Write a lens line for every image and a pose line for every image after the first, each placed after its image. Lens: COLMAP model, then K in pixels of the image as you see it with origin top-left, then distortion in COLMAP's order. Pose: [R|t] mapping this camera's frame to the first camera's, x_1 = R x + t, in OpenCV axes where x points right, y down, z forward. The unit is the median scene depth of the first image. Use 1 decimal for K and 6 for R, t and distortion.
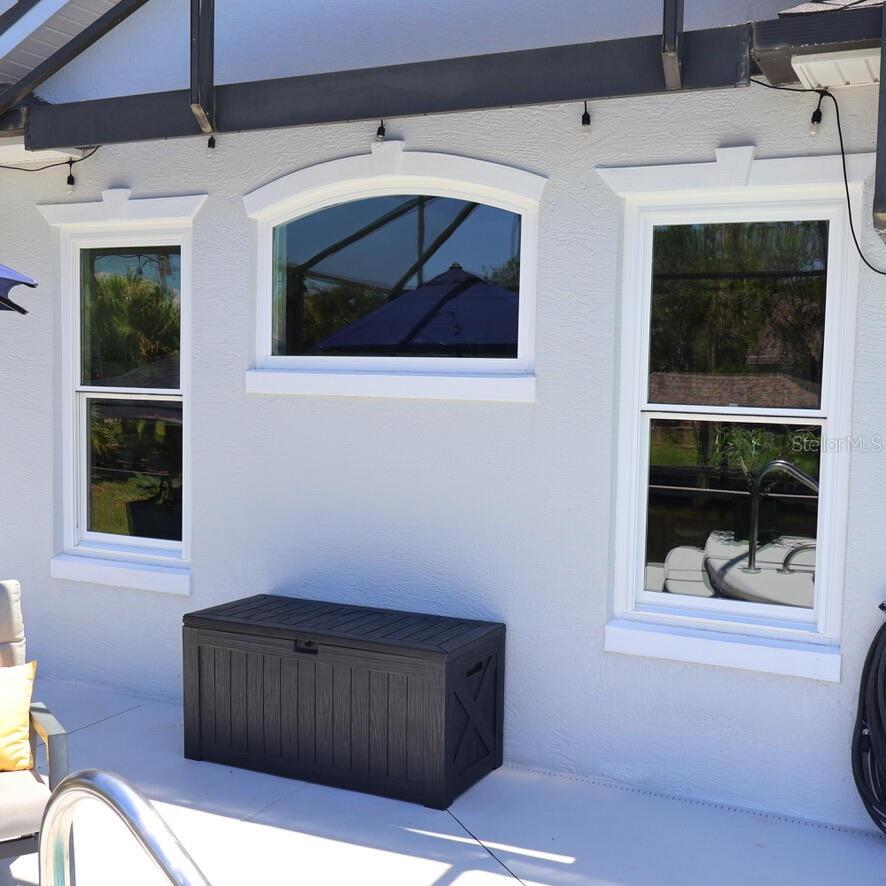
lens RADIAL K [[1099.8, 0, 443.0], [0, 1099.8, 443.0], [0, 0, 1]] dist [-0.011037, 0.007977]
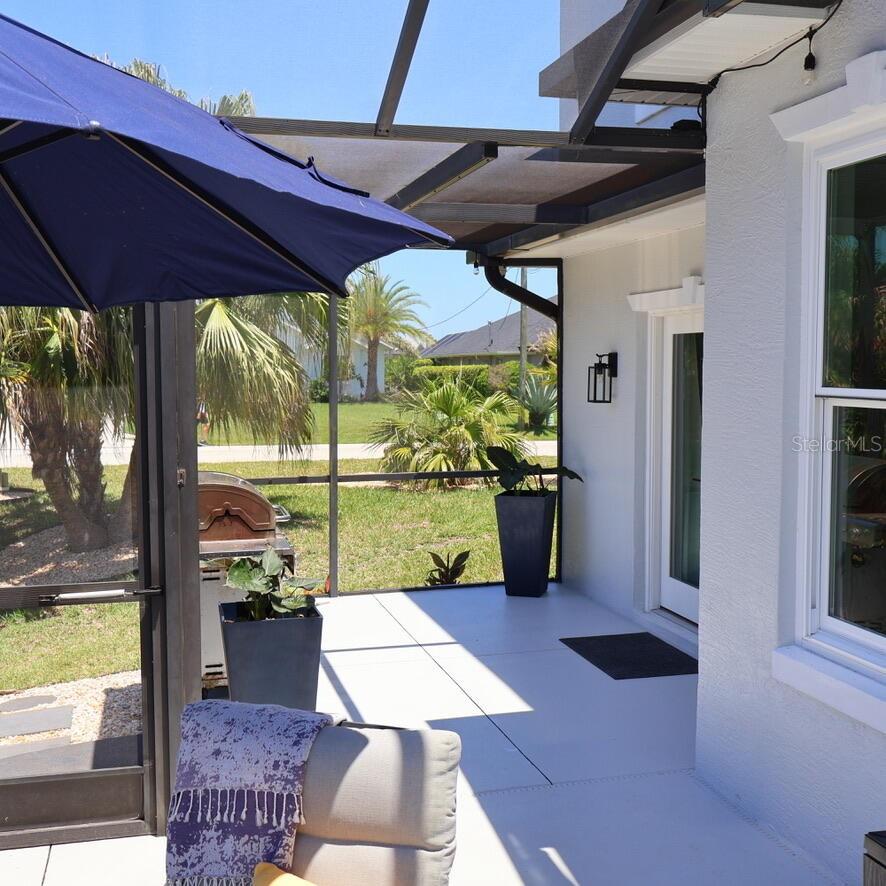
lens RADIAL K [[1099.8, 0, 443.0], [0, 1099.8, 443.0], [0, 0, 1]] dist [-0.011037, 0.007977]
pose [[0.642086, 0.036607, -0.765758, 0.016818], [-0.043023, 0.999006, 0.011682, -0.017859], [0.765424, 0.025444, 0.643023, 0.424145]]
